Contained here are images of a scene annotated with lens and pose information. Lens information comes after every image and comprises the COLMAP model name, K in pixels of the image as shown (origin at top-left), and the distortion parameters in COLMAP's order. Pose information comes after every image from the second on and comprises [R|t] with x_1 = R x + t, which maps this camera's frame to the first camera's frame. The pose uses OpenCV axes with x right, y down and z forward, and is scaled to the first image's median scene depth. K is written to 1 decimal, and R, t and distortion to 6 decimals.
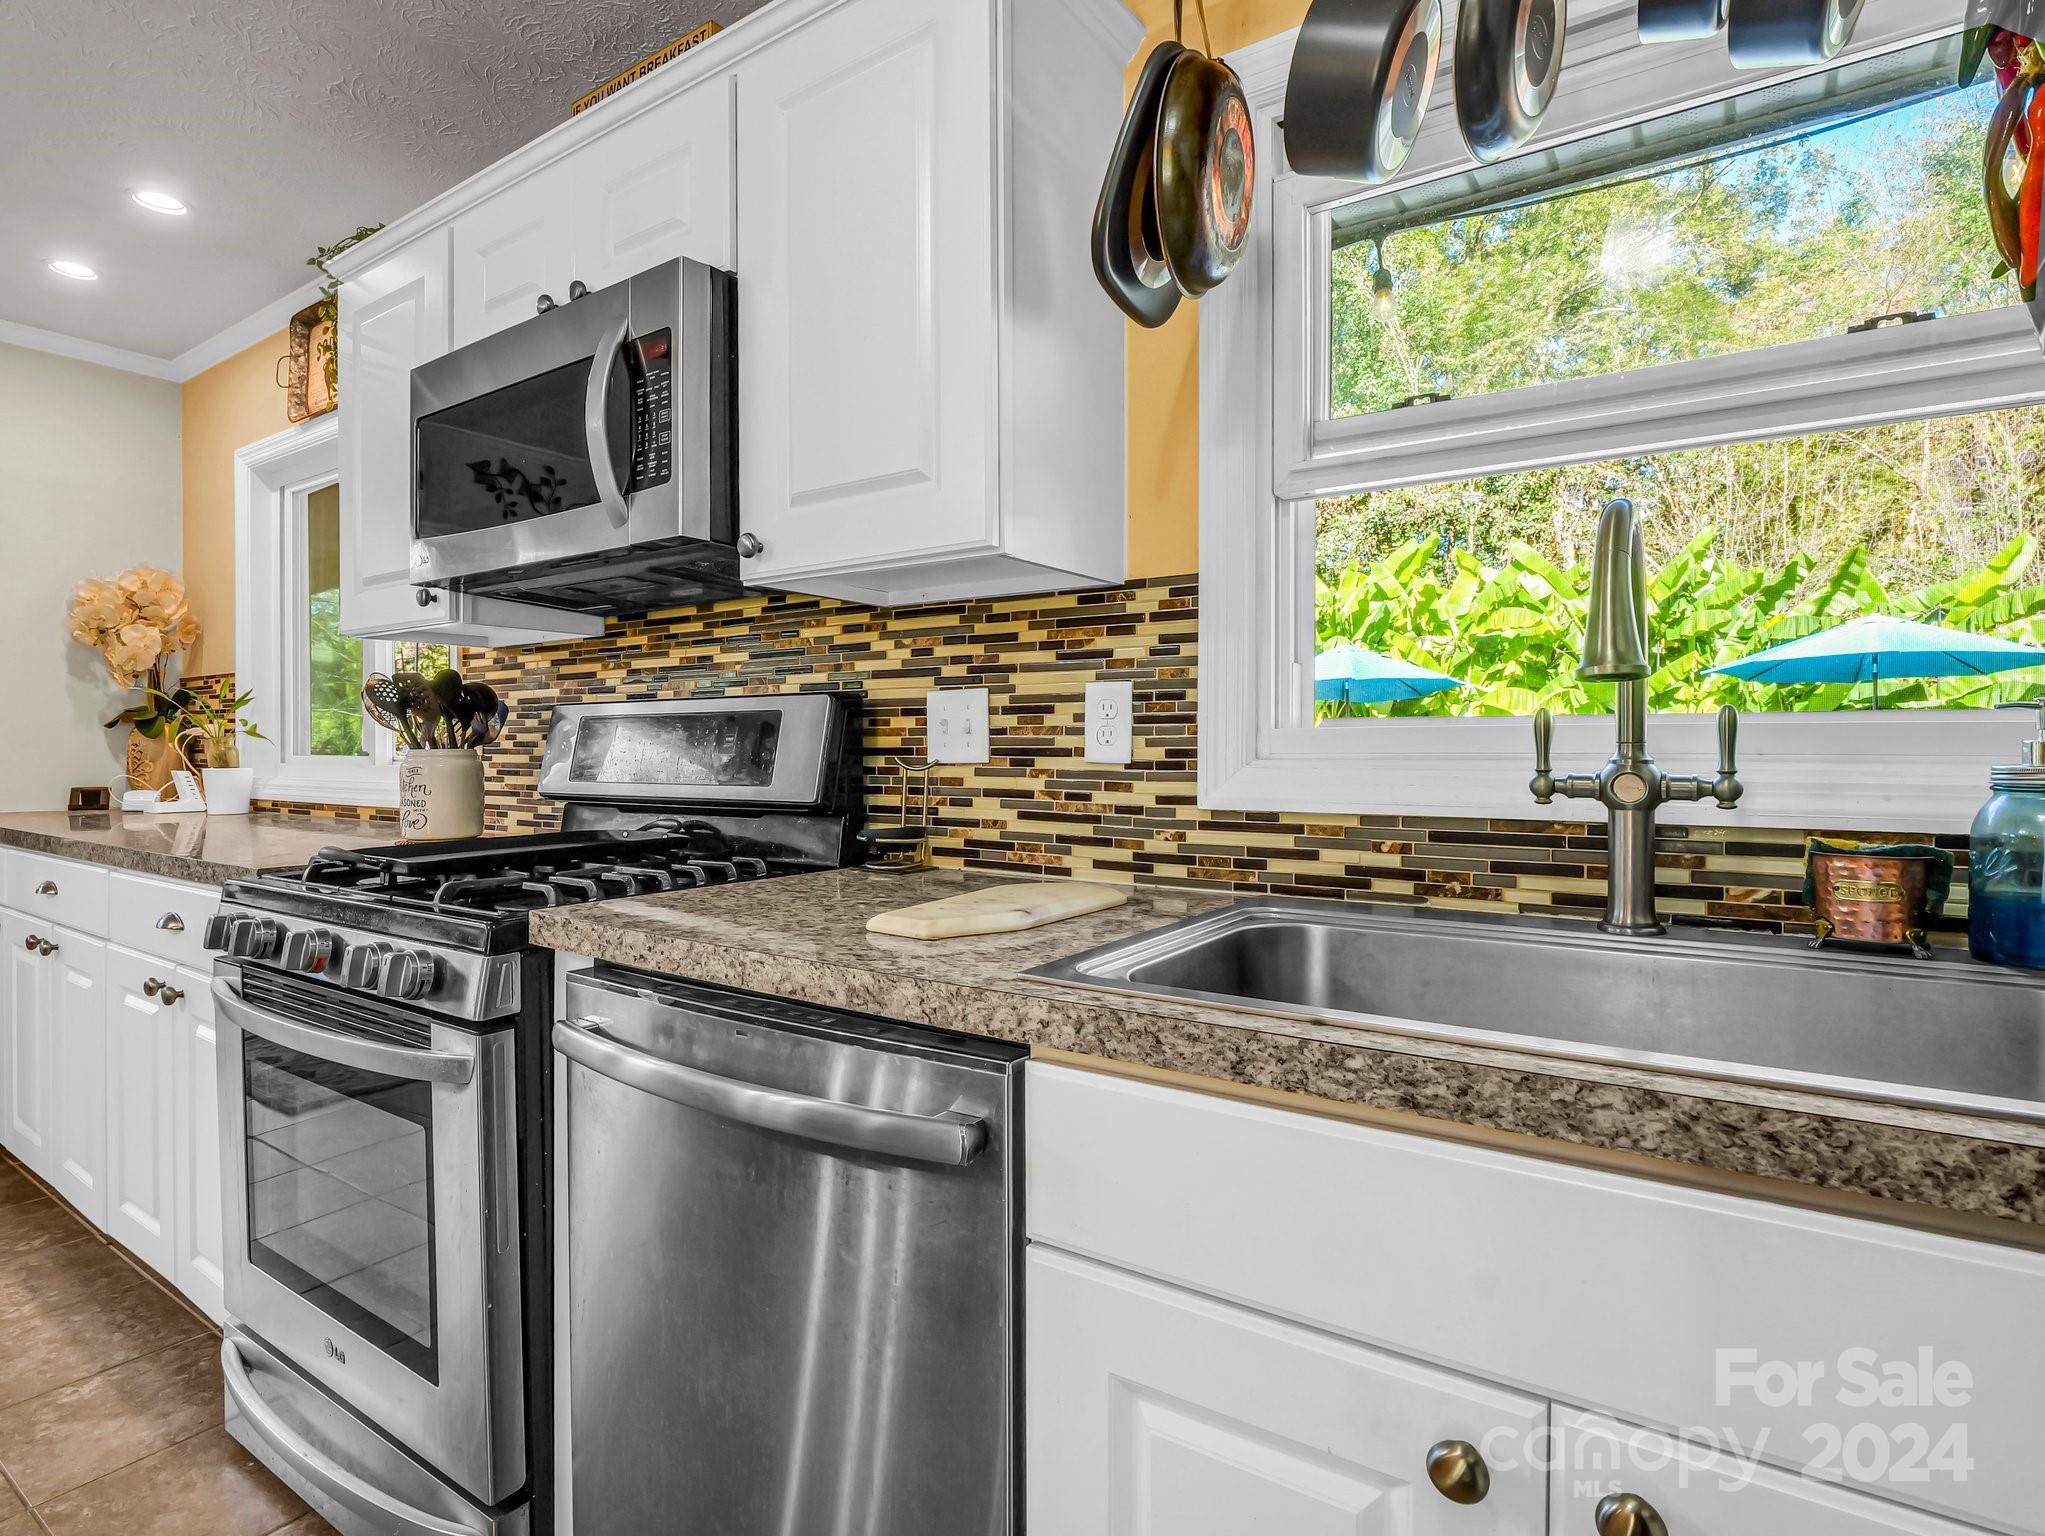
lens RADIAL K [[1009.5, 0, 959.2], [0, 1009.5, 749.8], [0, 0, 1]] dist [-0.018776, 0.002357]
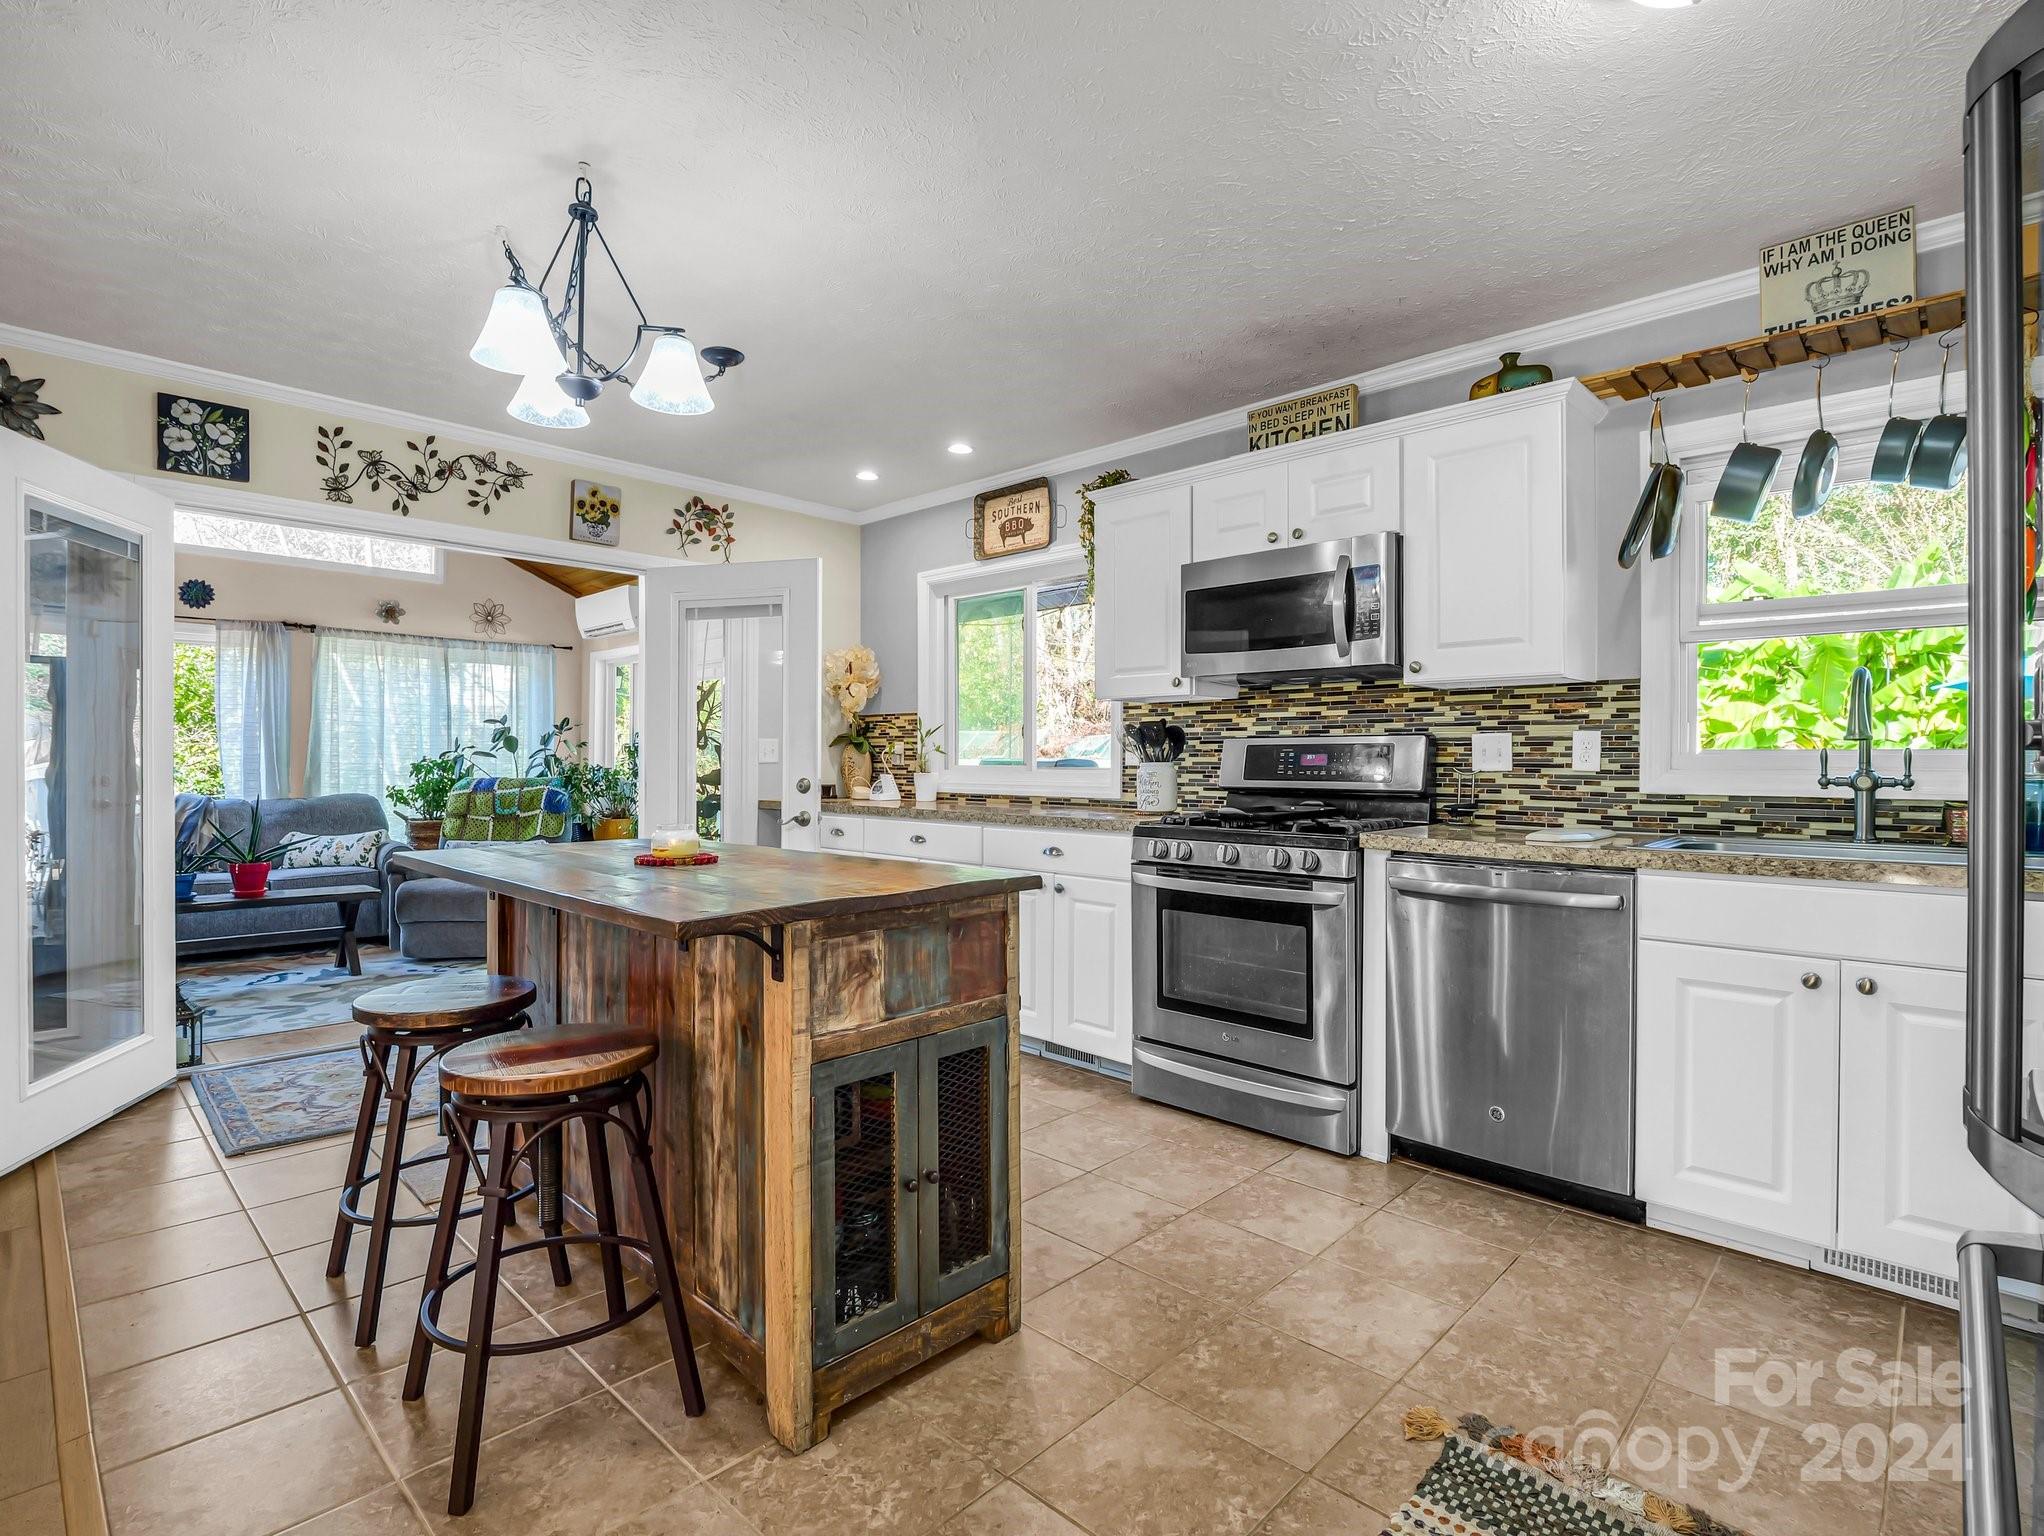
lens RADIAL K [[1009.0, 0, 1025.7], [0, 1009.0, 763.0], [0, 0, 1]] dist [-0.018776, 0.002357]
pose [[0.994542, 0.001986, -0.104316, -0.725394], [-0.001584, 0.999991, 0.003935, -0.008907], [0.104323, -0.003748, 0.994536, -1.062670]]
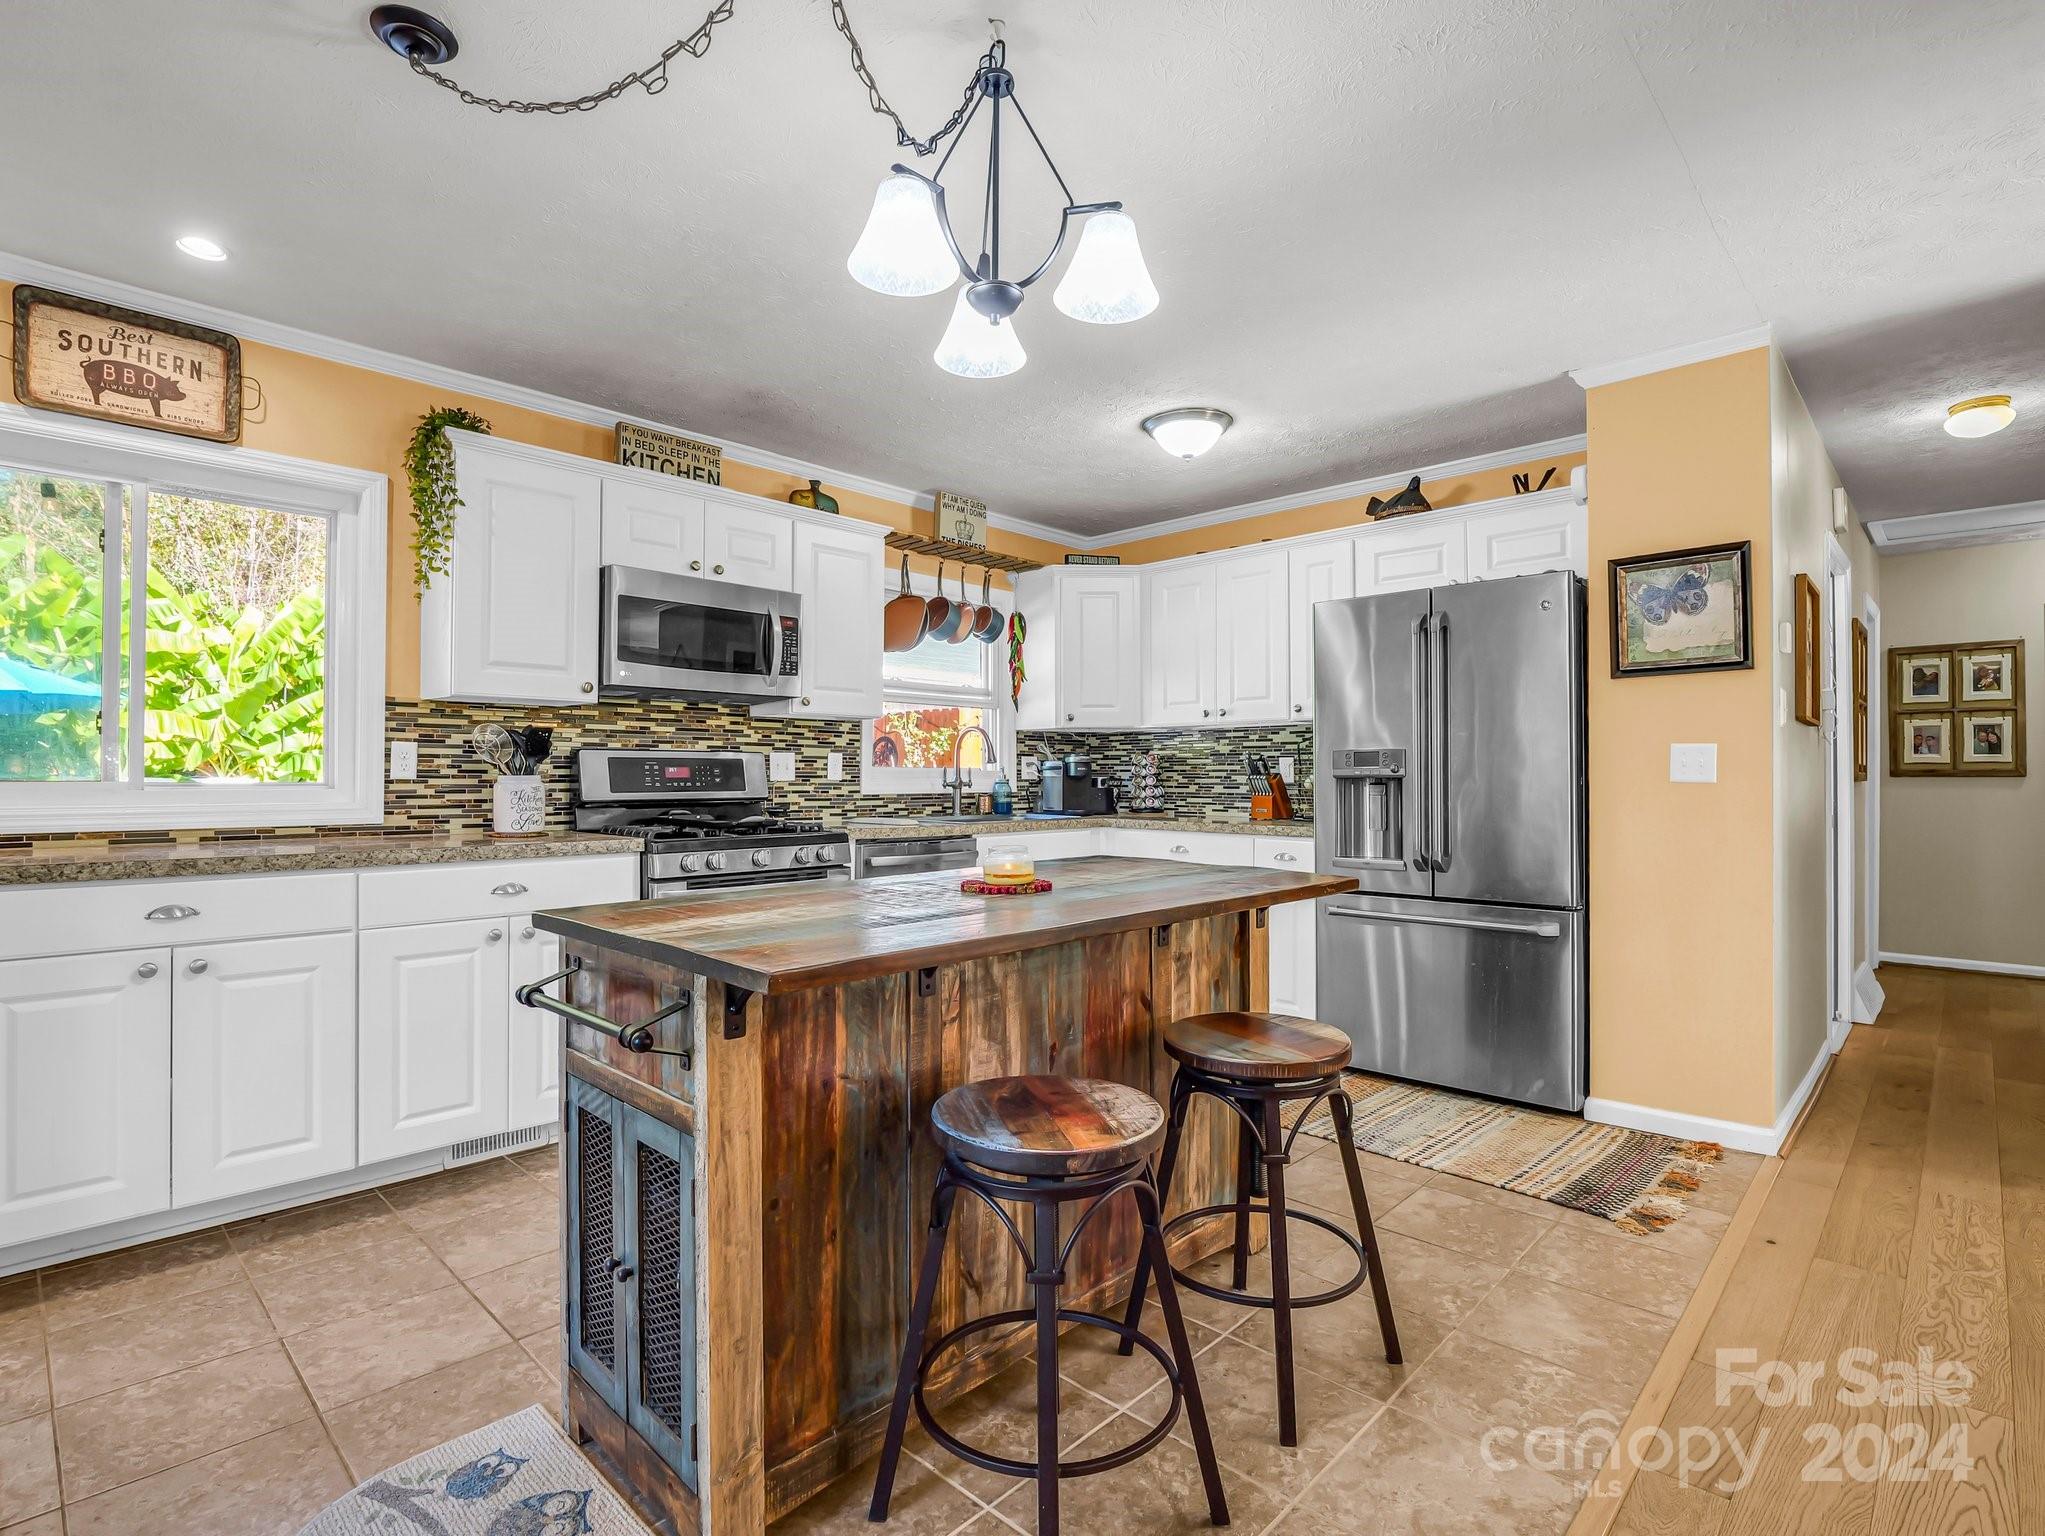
lens RADIAL K [[1009.5, 0, 1004.7], [0, 1009.5, 767.9], [0, 0, 1]] dist [-0.018776, 0.002357]
pose [[0.109832, 0.006416, 0.993929, -2.632751], [-0.004096, 0.999974, -0.006003, -0.007255], [-0.993942, -0.003412, 0.109855, 0.166068]]
